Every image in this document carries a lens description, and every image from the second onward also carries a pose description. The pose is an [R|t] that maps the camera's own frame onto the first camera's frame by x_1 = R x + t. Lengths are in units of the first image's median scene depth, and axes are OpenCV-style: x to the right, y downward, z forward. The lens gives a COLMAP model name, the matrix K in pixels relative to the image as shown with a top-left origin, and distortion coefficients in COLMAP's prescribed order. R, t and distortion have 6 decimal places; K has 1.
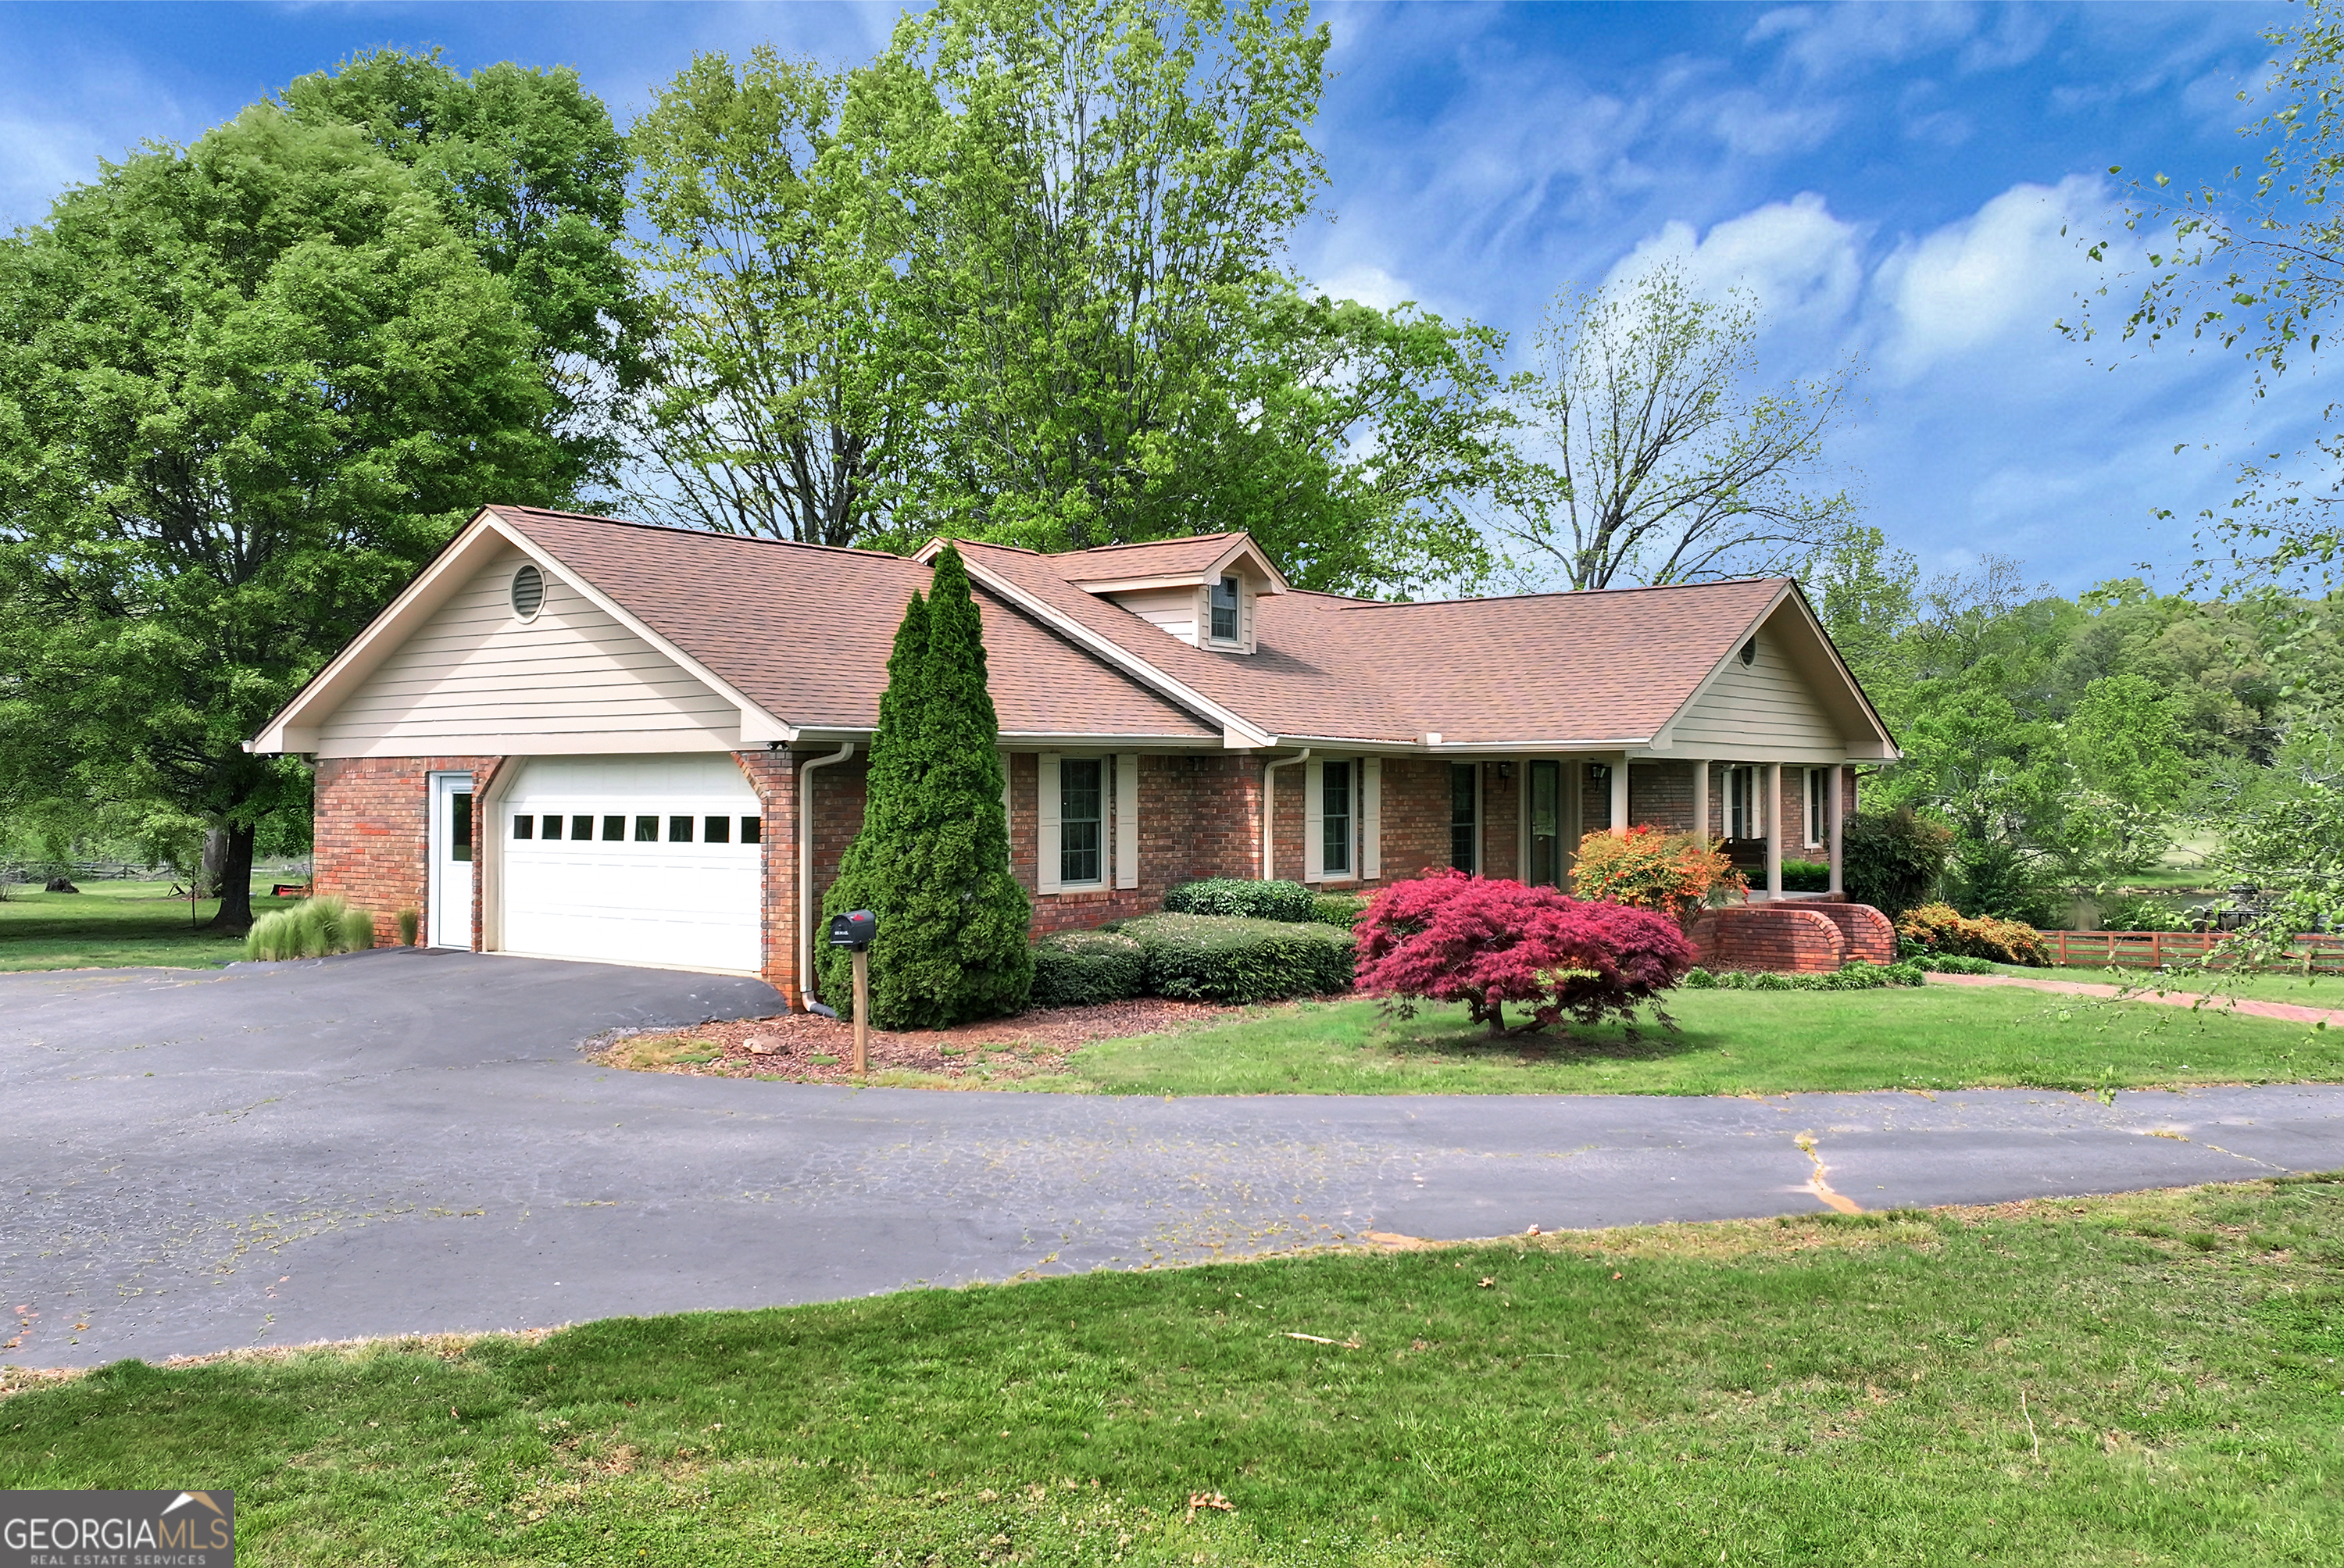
lens RADIAL K [[1952.6, 0, 1181.9], [0, 1952.6, 780.0], [0, 0, 1]] dist [0.012590, -0.018034]
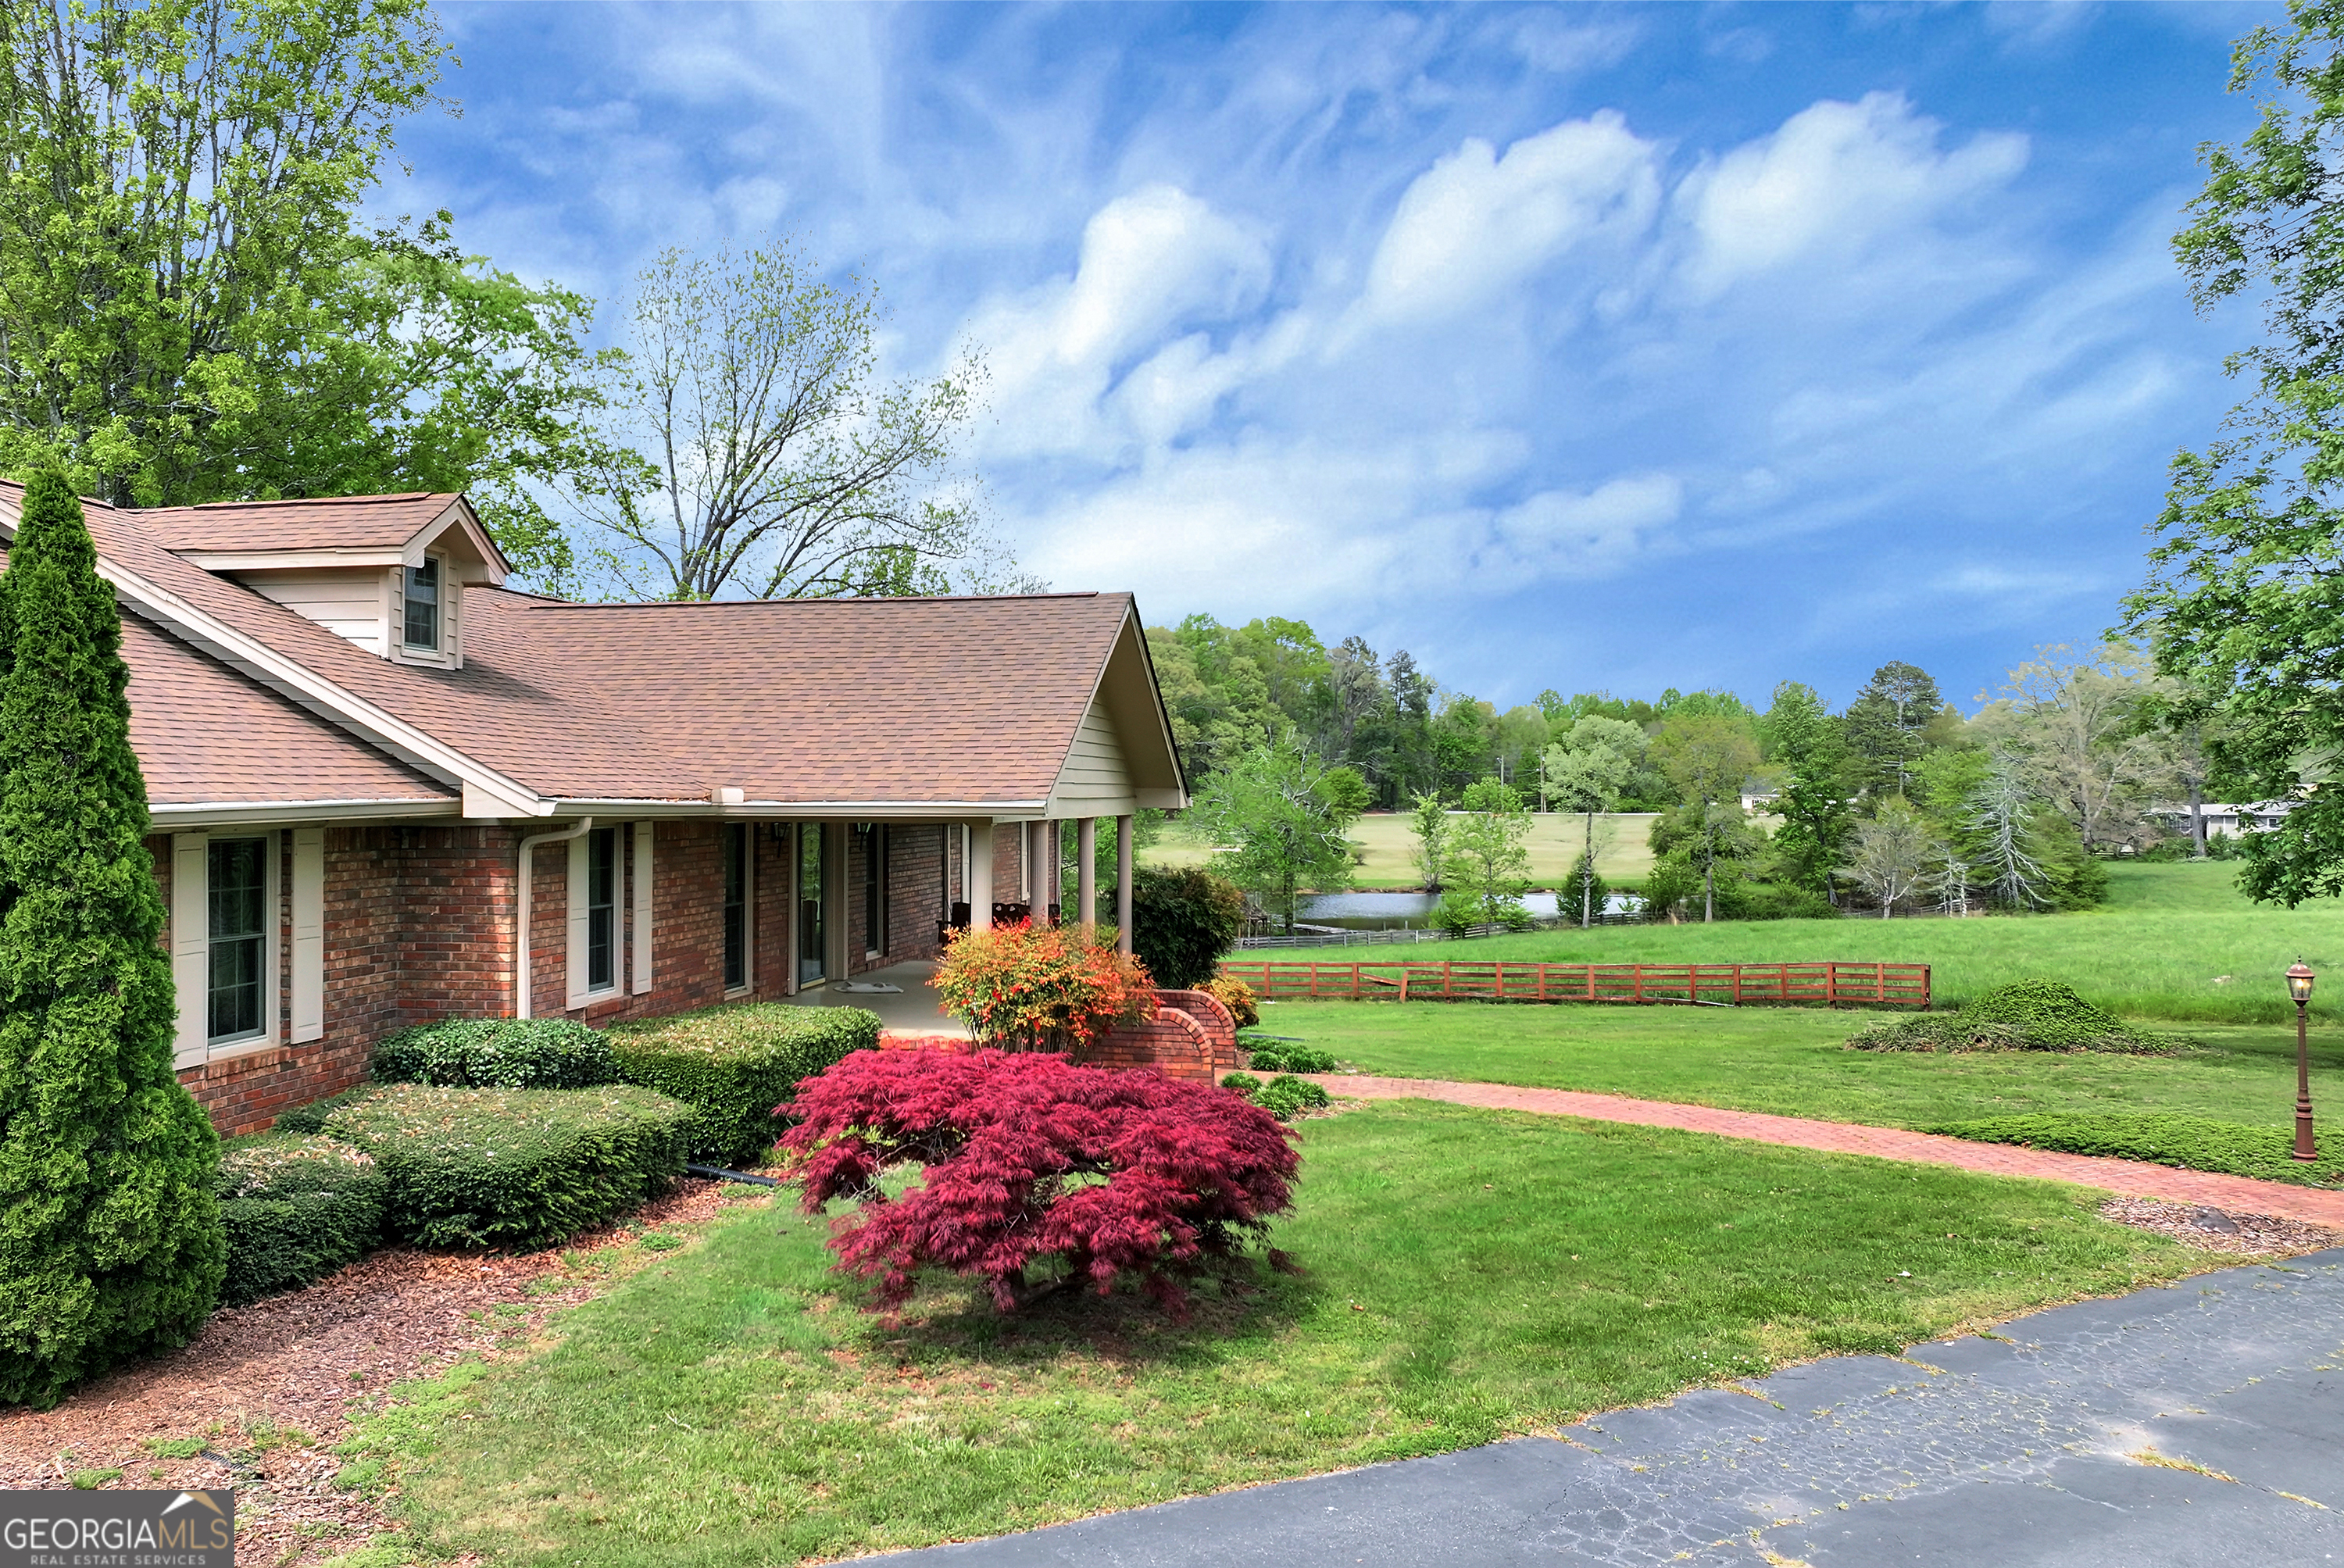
lens RADIAL K [[1993.0, 0, 1003.4], [0, 1993.0, 784.2], [0, 0, 1]] dist [0.009404, 0.001525]
pose [[0.918180, 0.004862, 0.396134, -0.075488], [-0.004527, 0.999988, -0.001781, -0.026665], [-0.396137, -0.000158, 0.918191, 0.310550]]
